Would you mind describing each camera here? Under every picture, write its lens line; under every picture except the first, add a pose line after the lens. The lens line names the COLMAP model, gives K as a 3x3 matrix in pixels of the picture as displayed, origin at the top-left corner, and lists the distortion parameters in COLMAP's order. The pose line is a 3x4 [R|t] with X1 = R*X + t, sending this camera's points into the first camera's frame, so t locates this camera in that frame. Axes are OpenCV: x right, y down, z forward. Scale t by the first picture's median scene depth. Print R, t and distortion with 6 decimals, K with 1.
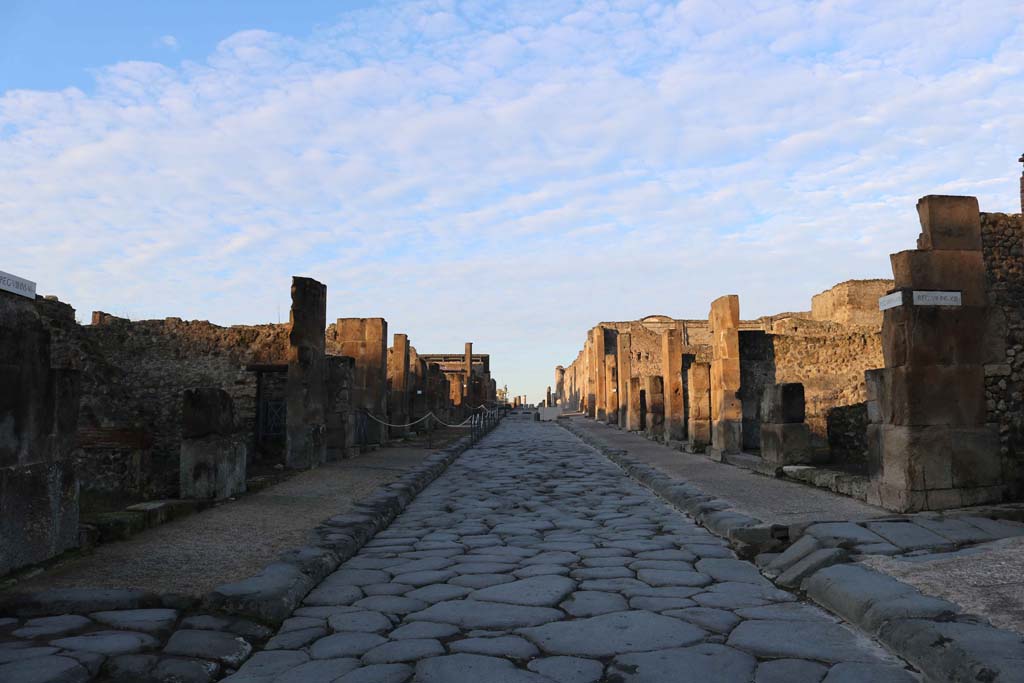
lens RADIAL K [[856.9, 0, 512.0], [0, 856.9, 395.5], [0, 0, 1]] dist [-0.007298, -0.009014]
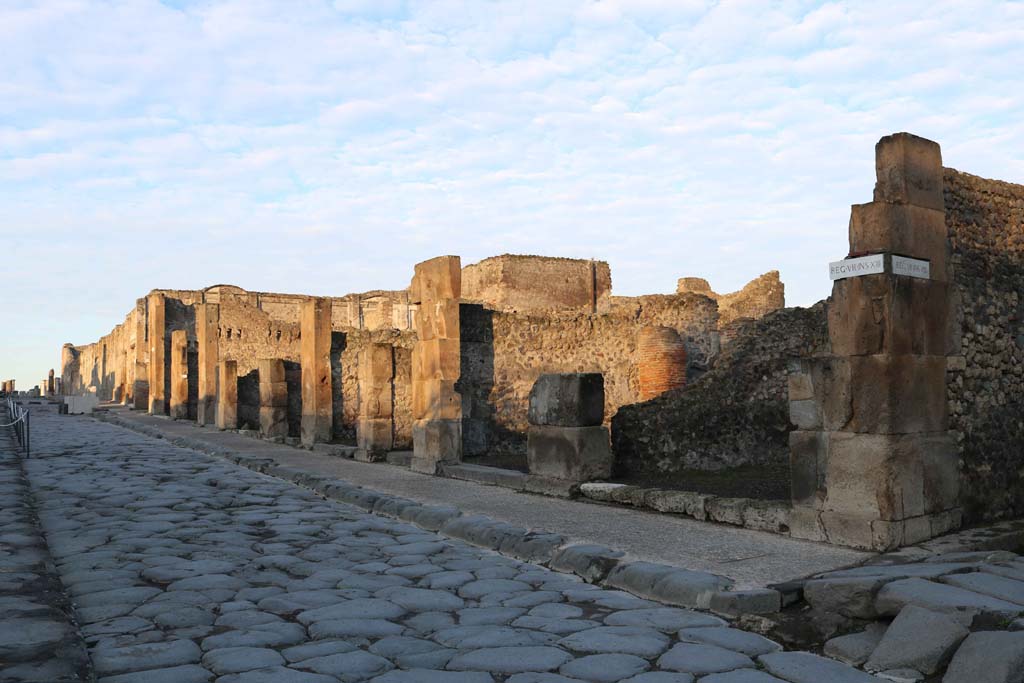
lens RADIAL K [[985.4, 0, 511.9], [0, 985.4, 362.0], [0, 0, 1]] dist [-0.176809, 0.205071]
pose [[0.879482, 0.028645, 0.475069, -0.106900], [-0.017602, 0.999462, -0.027678, 0.000619], [-0.475606, 0.015980, 0.879513, 0.197586]]
